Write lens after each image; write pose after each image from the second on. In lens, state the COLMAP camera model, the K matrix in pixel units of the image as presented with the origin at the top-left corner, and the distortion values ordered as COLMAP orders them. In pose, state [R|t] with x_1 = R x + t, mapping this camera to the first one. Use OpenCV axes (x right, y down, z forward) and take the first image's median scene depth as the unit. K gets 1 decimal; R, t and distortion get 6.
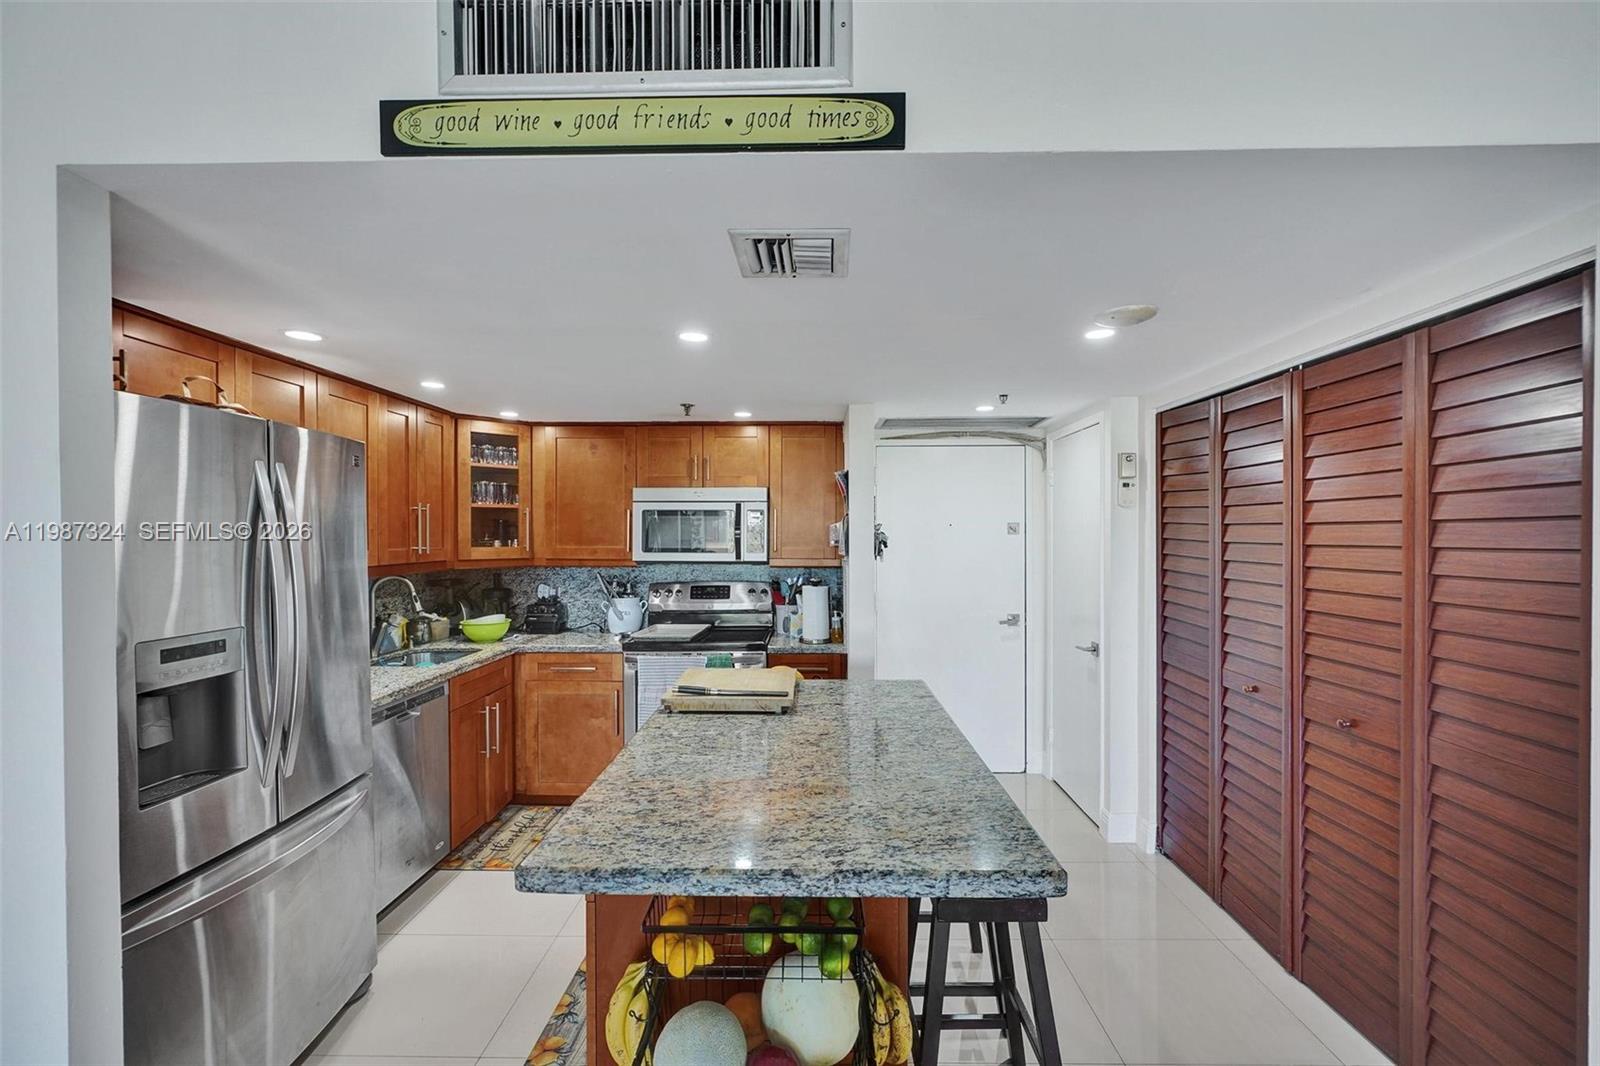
lens RADIAL K [[707.2, 0, 797.8], [0, 707.2, 535.3], [0, 0, 1]] dist [-0.013113, 0.006529]
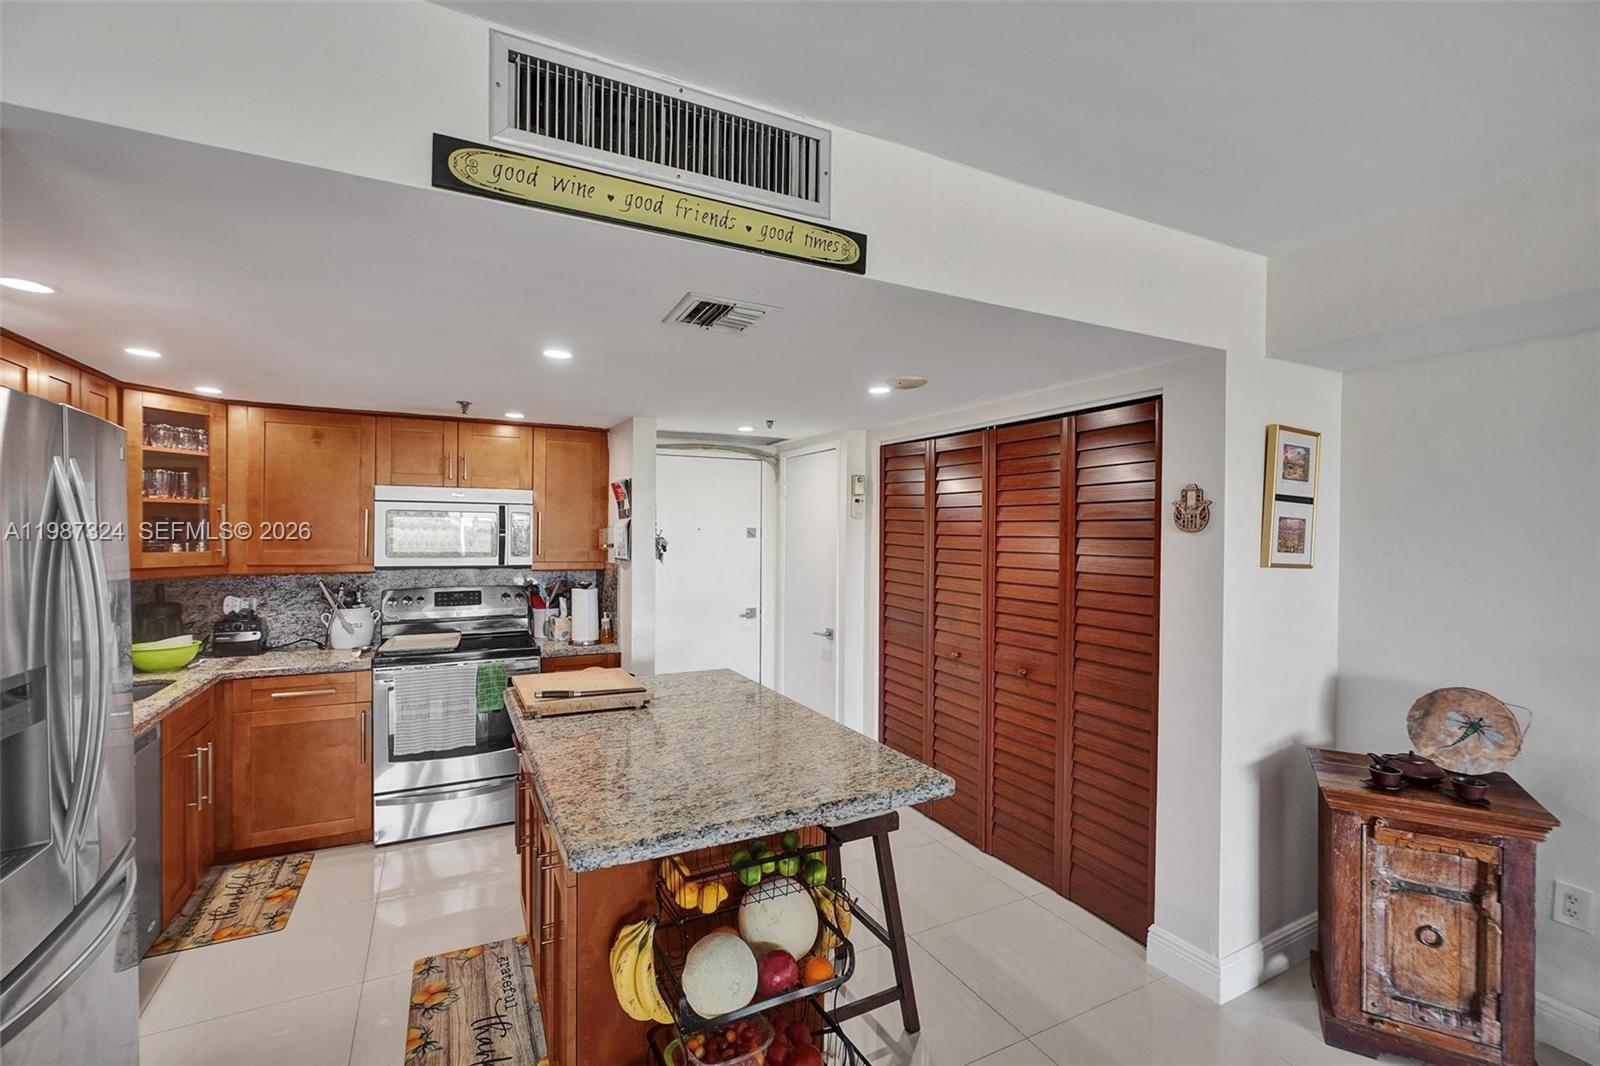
lens RADIAL K [[709.1, 0, 805.3], [0, 709.1, 532.6], [0, 0, 1]] dist [-0.002552, 0.000536]
pose [[0.877334, 0.007667, 0.479819, -0.228582], [-0.009399, 0.999955, 0.001207, -0.016359], [-0.479789, -0.005569, 0.877366, -0.062165]]
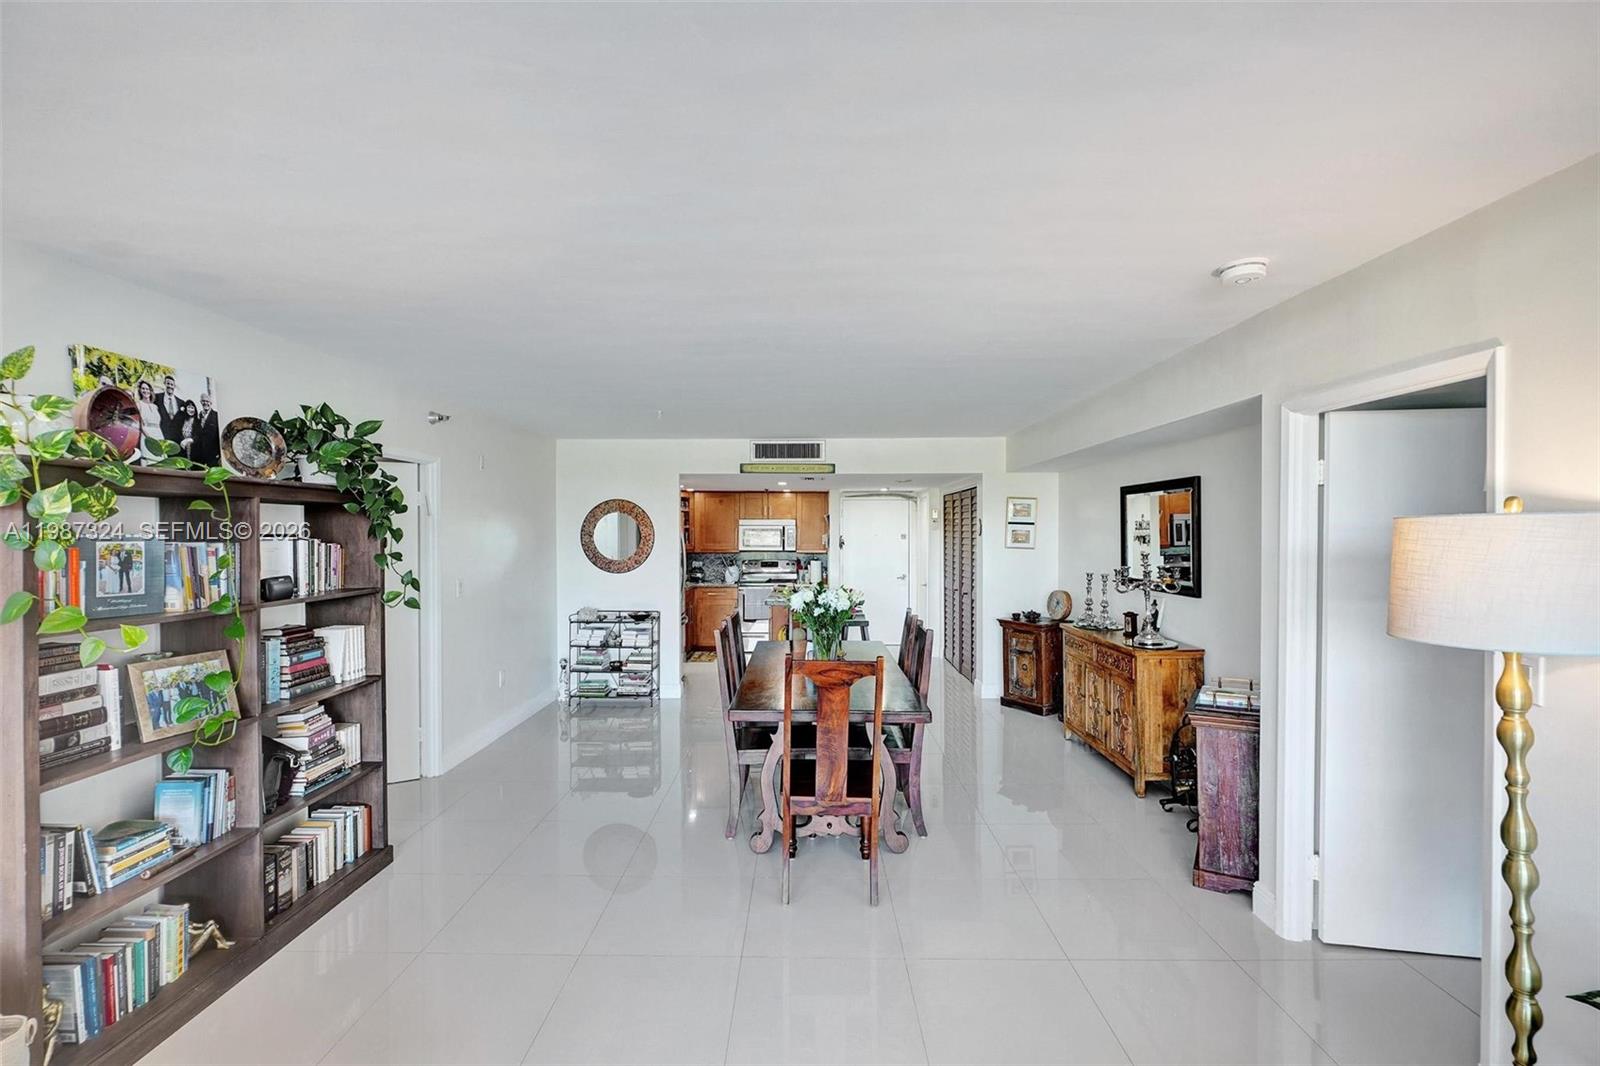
lens RADIAL K [[718.4, 0, 801.9], [0, 718.4, 539.7], [0, 0, 1]] dist [-0.008540, 0.003784]
pose [[0.999893, 0.000997, 0.014604, -0.071068], [-0.001142, 0.999951, 0.009881, -0.029039], [-0.014594, -0.009896, 0.999845, -1.740745]]
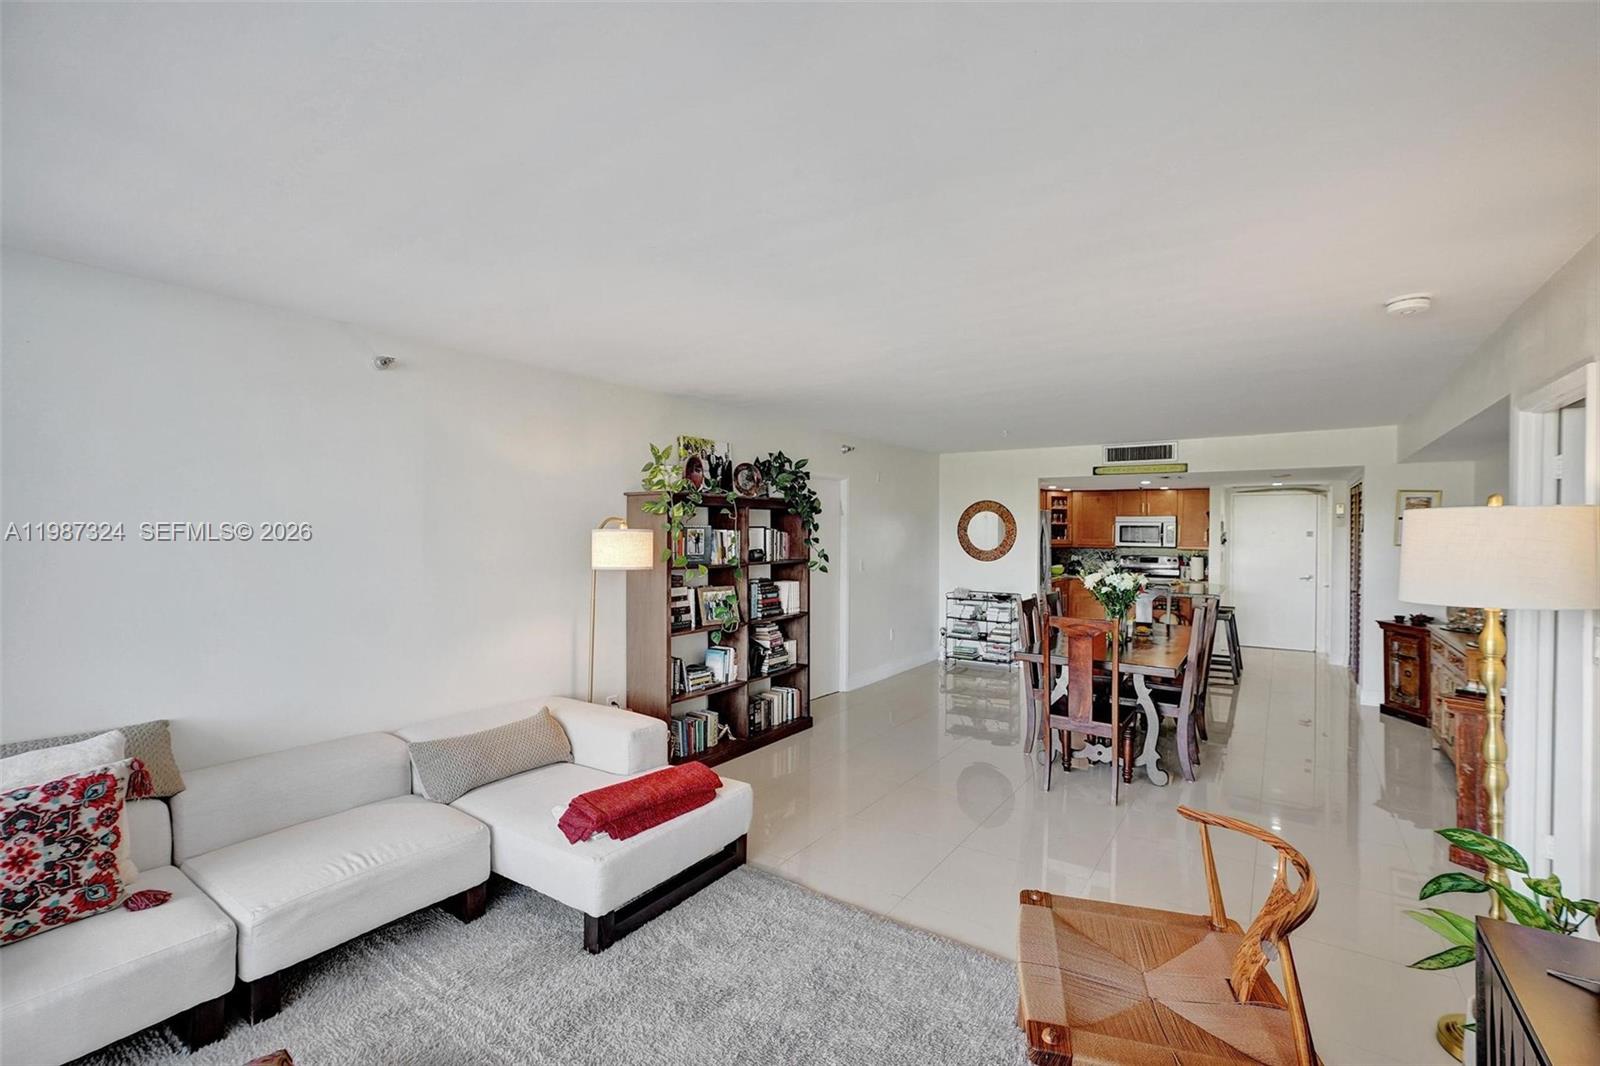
lens RADIAL K [[718.4, 0, 801.9], [0, 718.4, 539.7], [0, 0, 1]] dist [-0.008540, 0.003784]
pose [[0.843136, 0.012738, -0.537550, 0.241912], [-0.005512, 0.999872, 0.015048, -0.020924], [0.537673, -0.009724, 0.843098, -2.146895]]
